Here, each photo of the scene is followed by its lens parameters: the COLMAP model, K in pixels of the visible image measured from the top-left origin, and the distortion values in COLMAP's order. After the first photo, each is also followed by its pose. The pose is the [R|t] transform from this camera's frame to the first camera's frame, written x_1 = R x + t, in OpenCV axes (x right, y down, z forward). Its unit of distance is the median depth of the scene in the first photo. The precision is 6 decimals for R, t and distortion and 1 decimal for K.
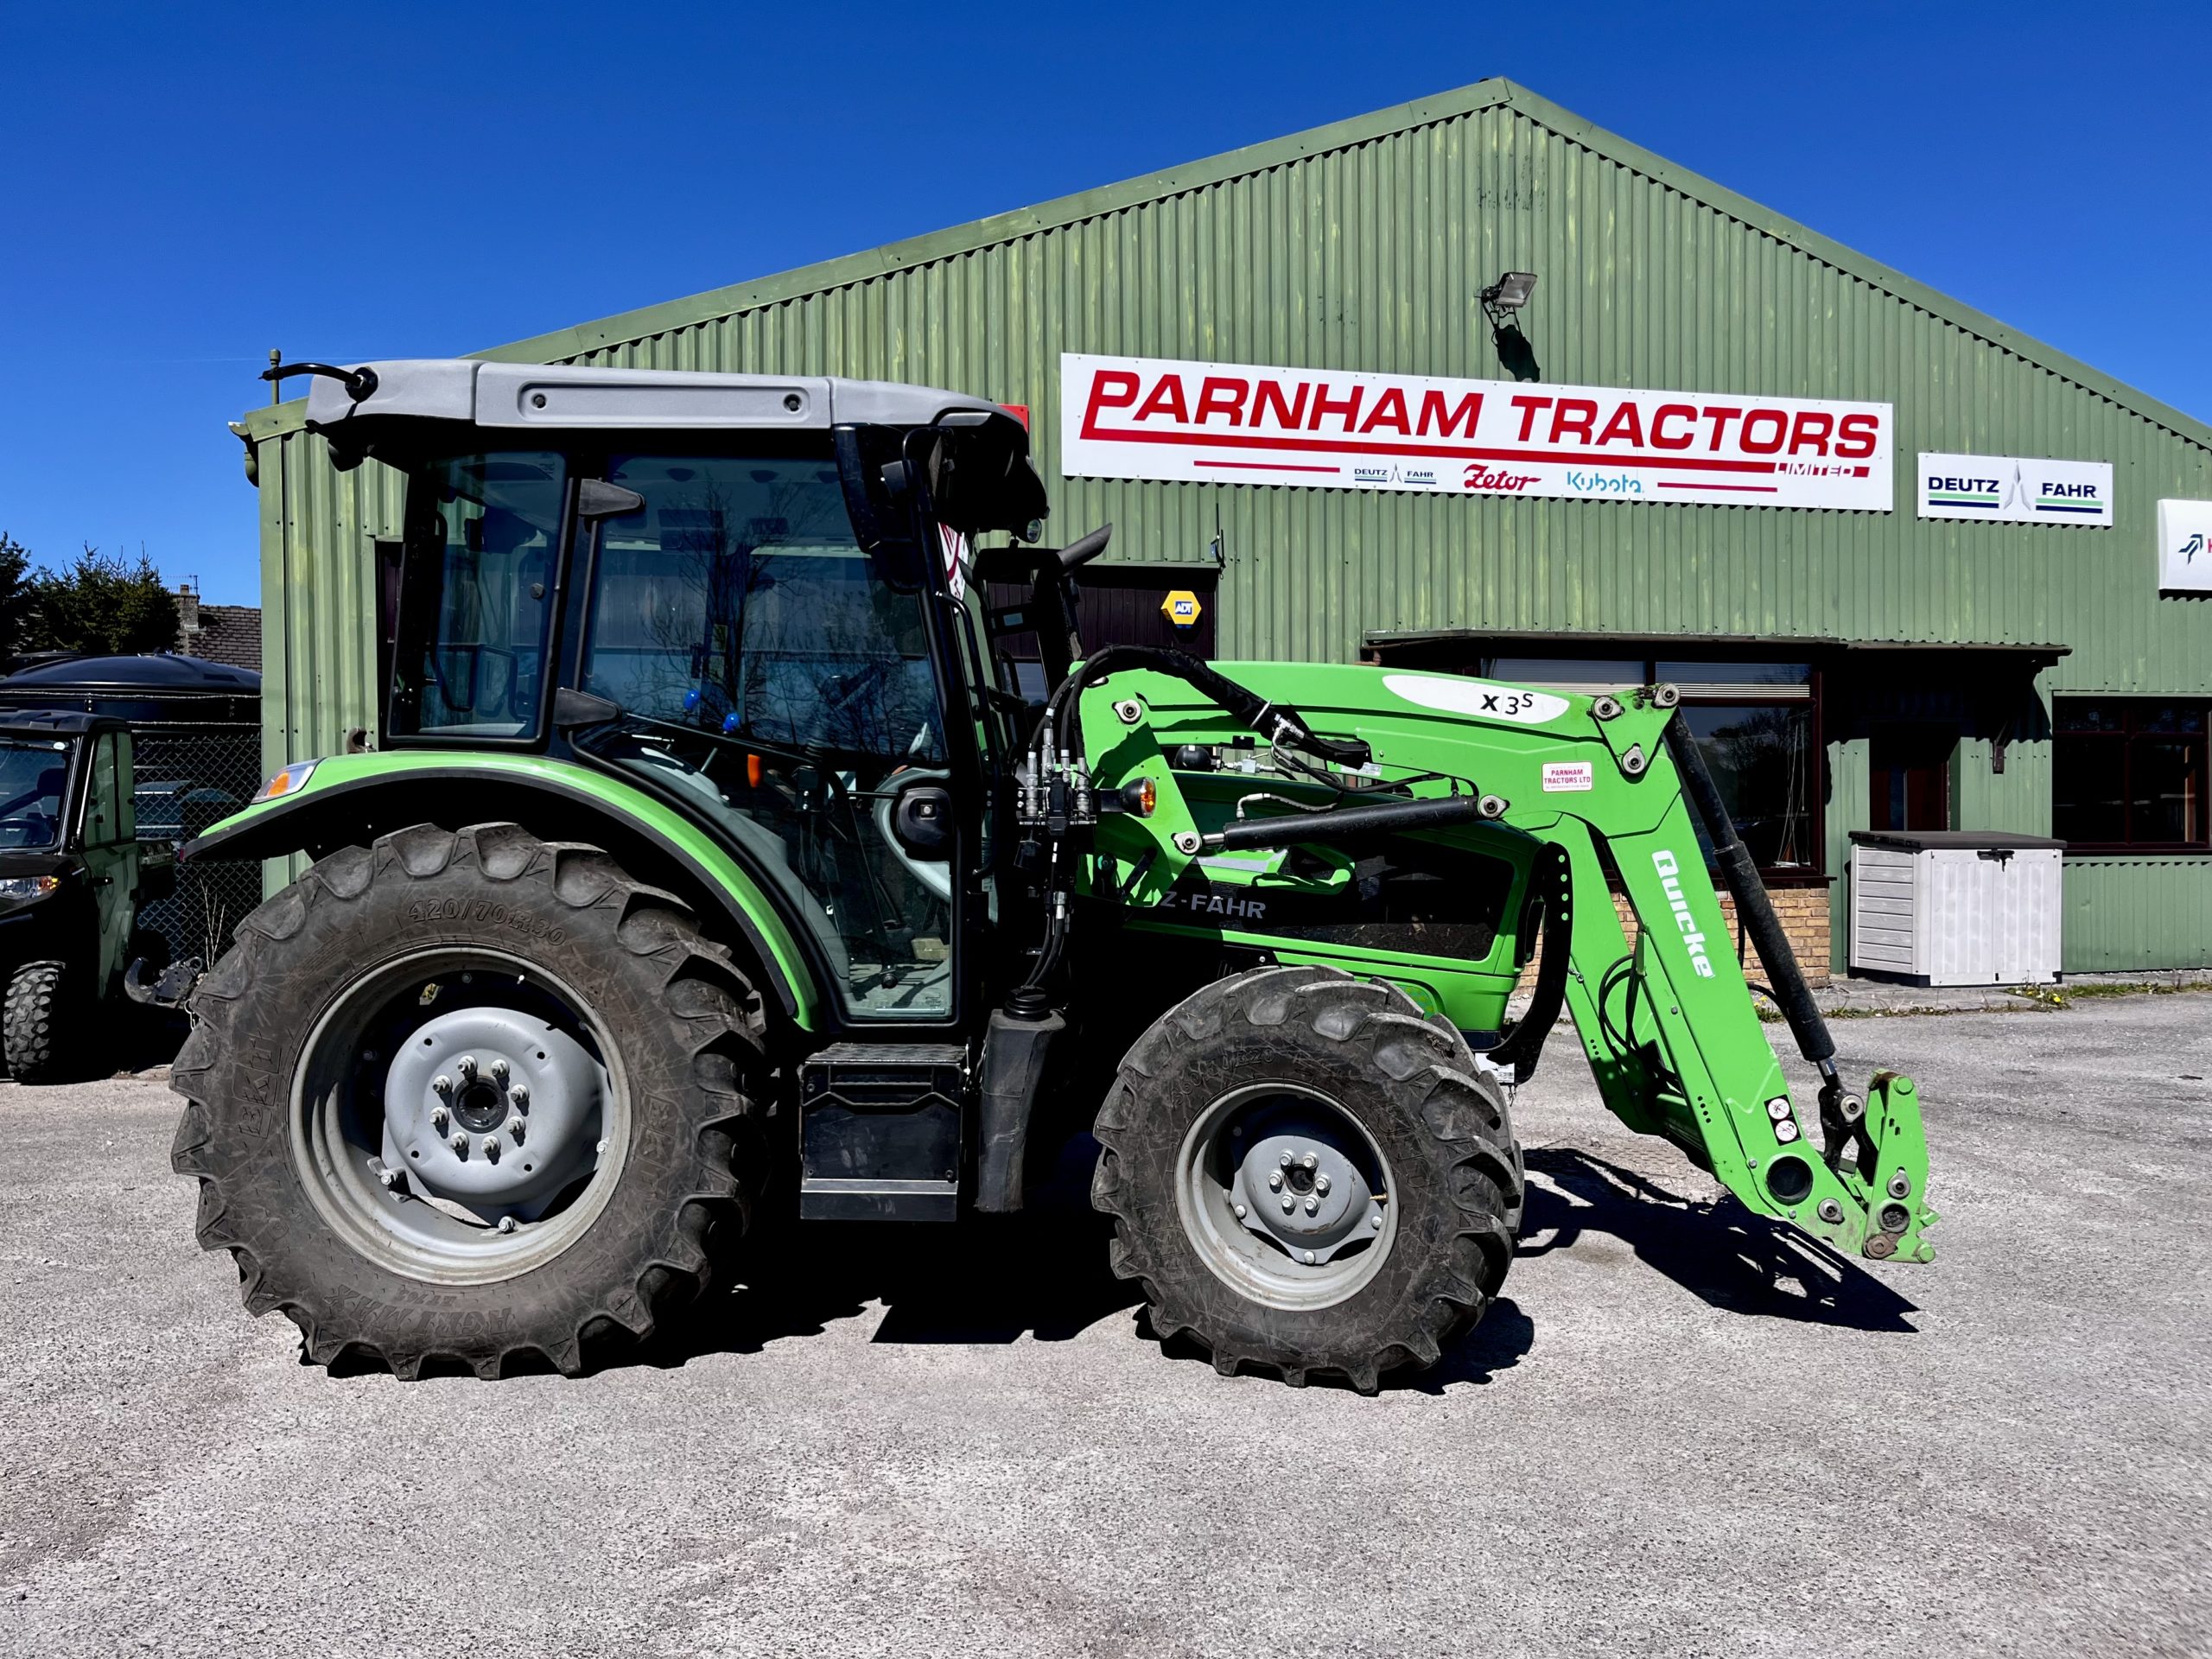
lens RADIAL K [[1776.1, 0, 1109.5], [0, 1776.1, 858.2], [0, 0, 1]] dist [0.081339, -0.117385]
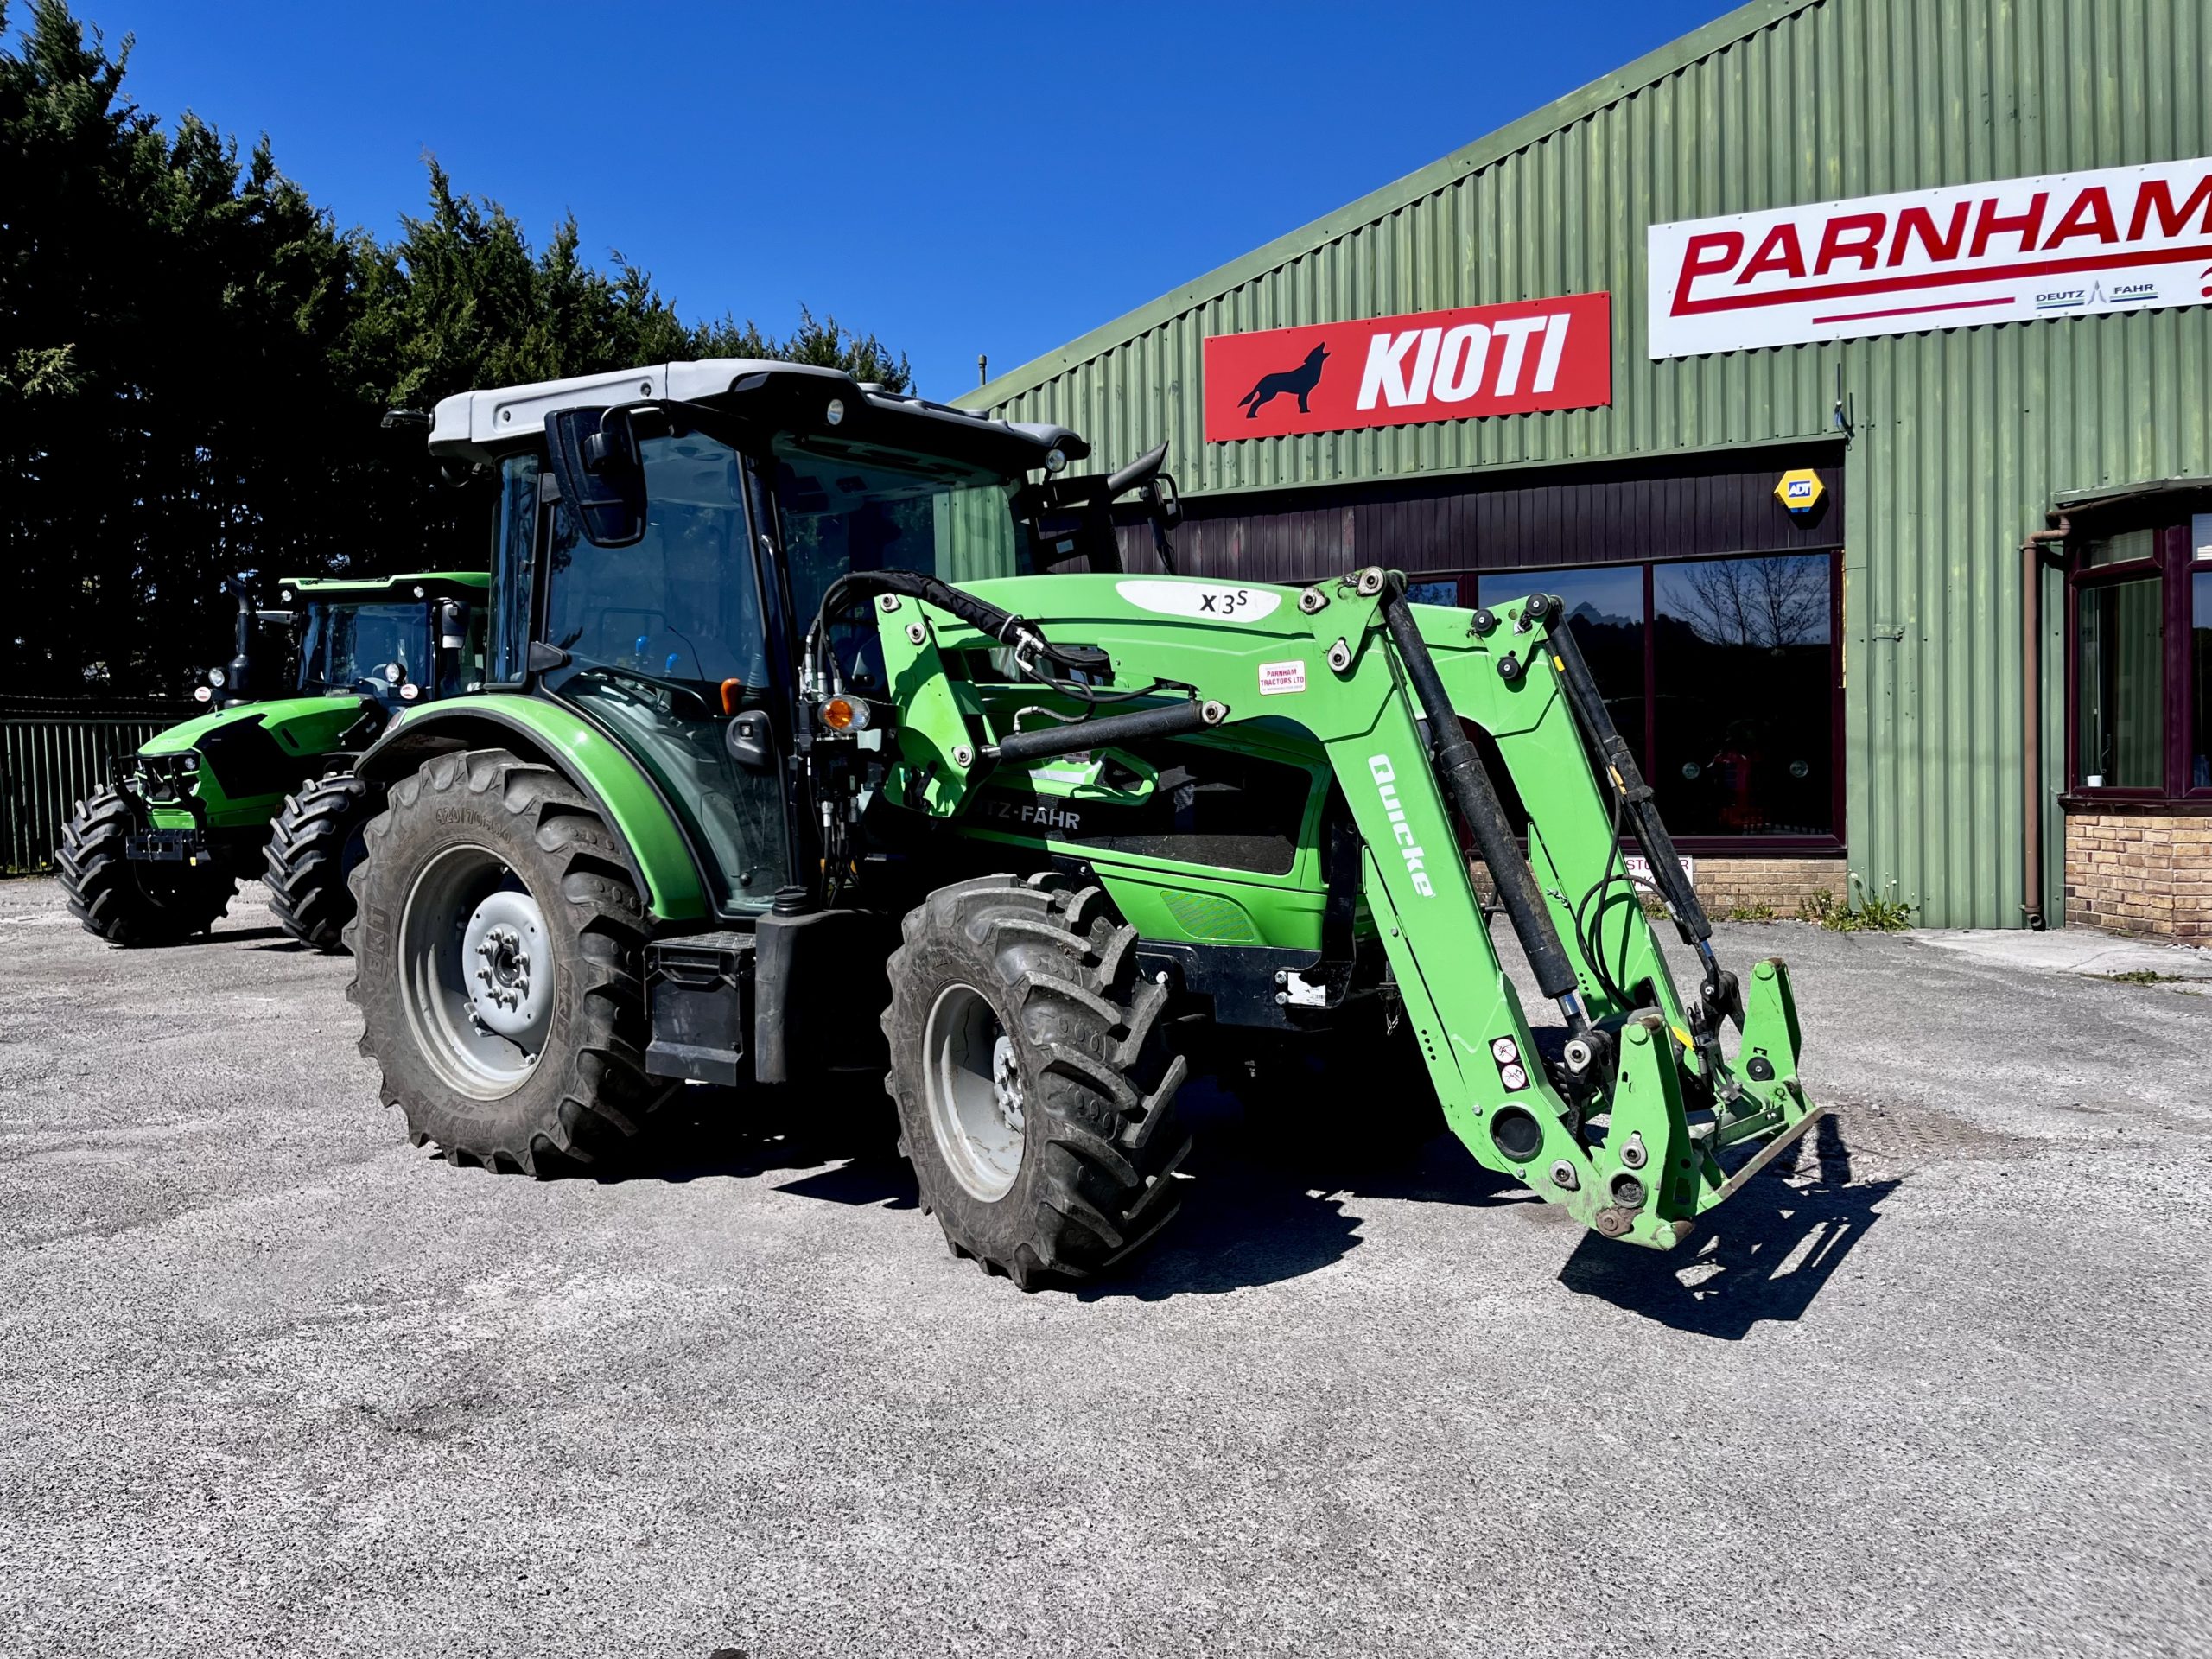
lens RADIAL K [[1776.1, 0, 1109.5], [0, 1776.1, 858.2], [0, 0, 1]] dist [0.081339, -0.117385]
pose [[0.810847, 0.015866, -0.585043, 0.697108], [0.007747, 0.999254, 0.037836, 0.012226], [0.585207, -0.035212, 0.810119, 0.185034]]
